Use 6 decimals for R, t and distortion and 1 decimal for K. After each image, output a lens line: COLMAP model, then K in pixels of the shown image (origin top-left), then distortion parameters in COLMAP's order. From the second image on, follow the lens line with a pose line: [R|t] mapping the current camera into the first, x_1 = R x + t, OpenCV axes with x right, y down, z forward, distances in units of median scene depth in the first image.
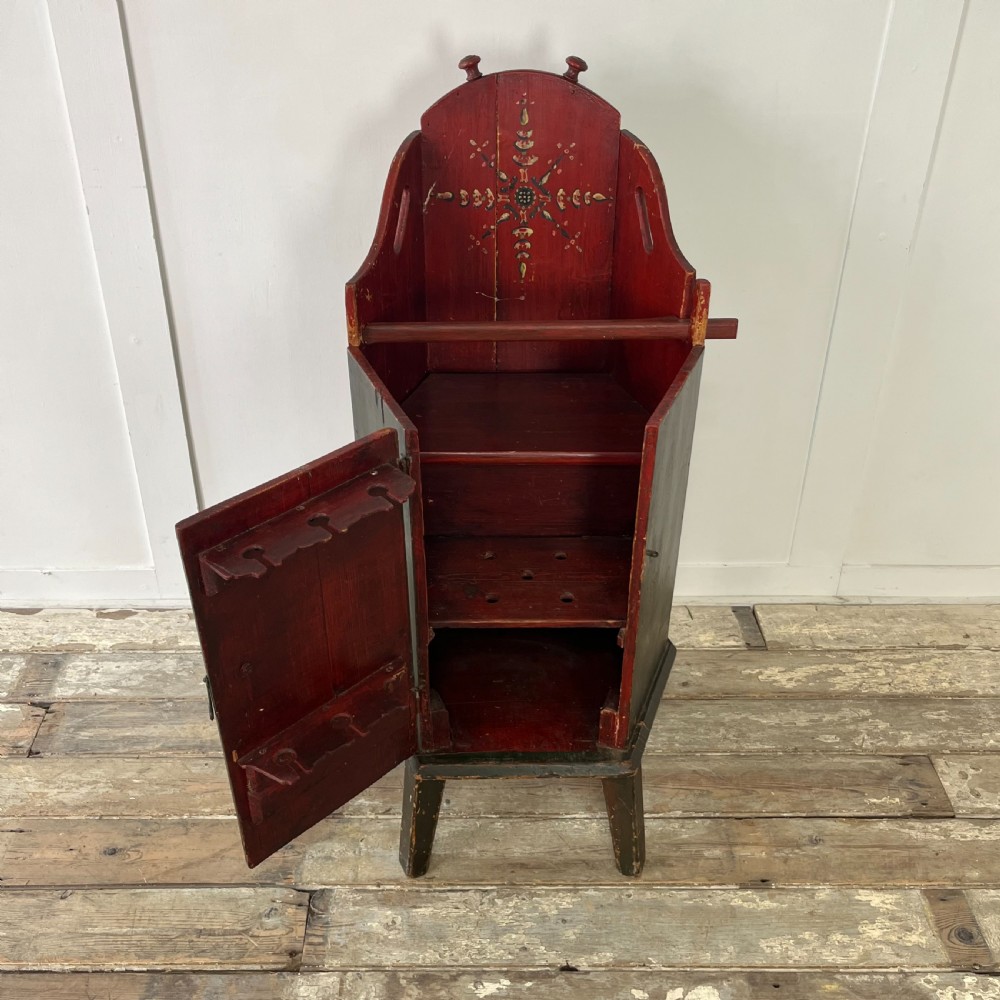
lens RADIAL K [[1065.0, 0, 478.2], [0, 1065.0, 462.7], [0, 0, 1]] dist [0.016833, 0.000547]
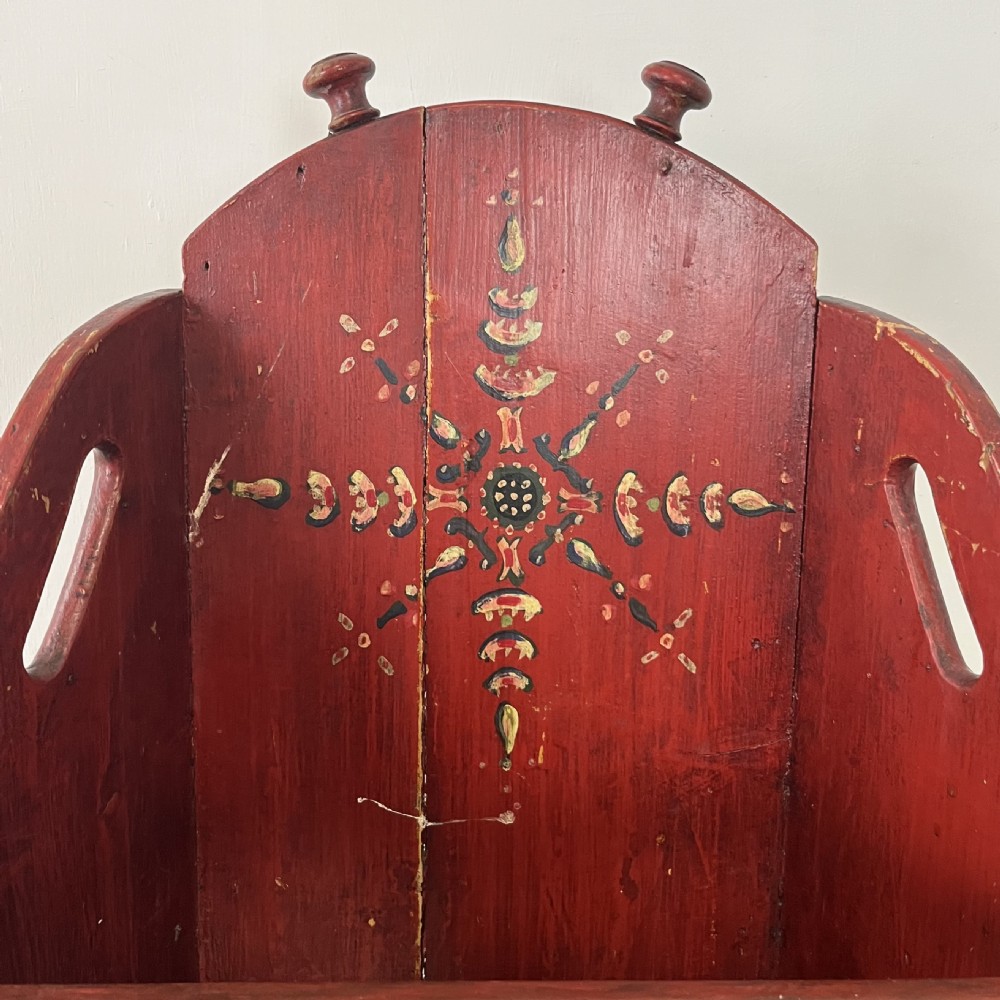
lens RADIAL K [[1072.4, 0, 486.4], [0, 1072.4, 450.3], [0, 0, 1]] dist [0.062415, -0.031210]
pose [[0.999772, 0.012355, 0.017412, 0.030310], [-0.005246, 0.932701, -0.360612, -0.150301], [-0.020695, 0.360439, 0.932553, 0.711134]]
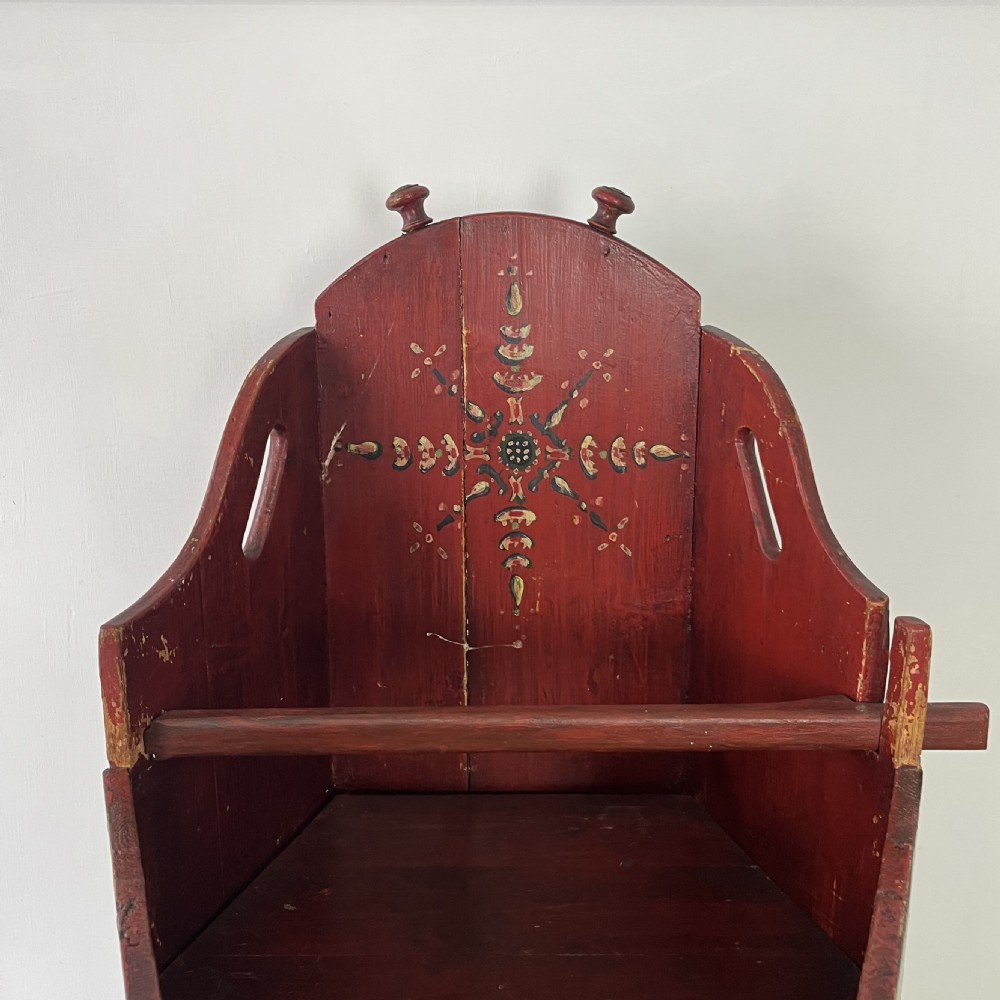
lens RADIAL K [[1111.7, 0, 505.1], [0, 1111.7, 461.2], [0, 0, 1]] dist [0.133199, -0.358995]
pose [[0.999980, -0.000787, -0.006228, 0.041270], [-0.000961, 0.961208, -0.275823, -0.097454], [0.006203, 0.275823, 0.961188, 0.491034]]
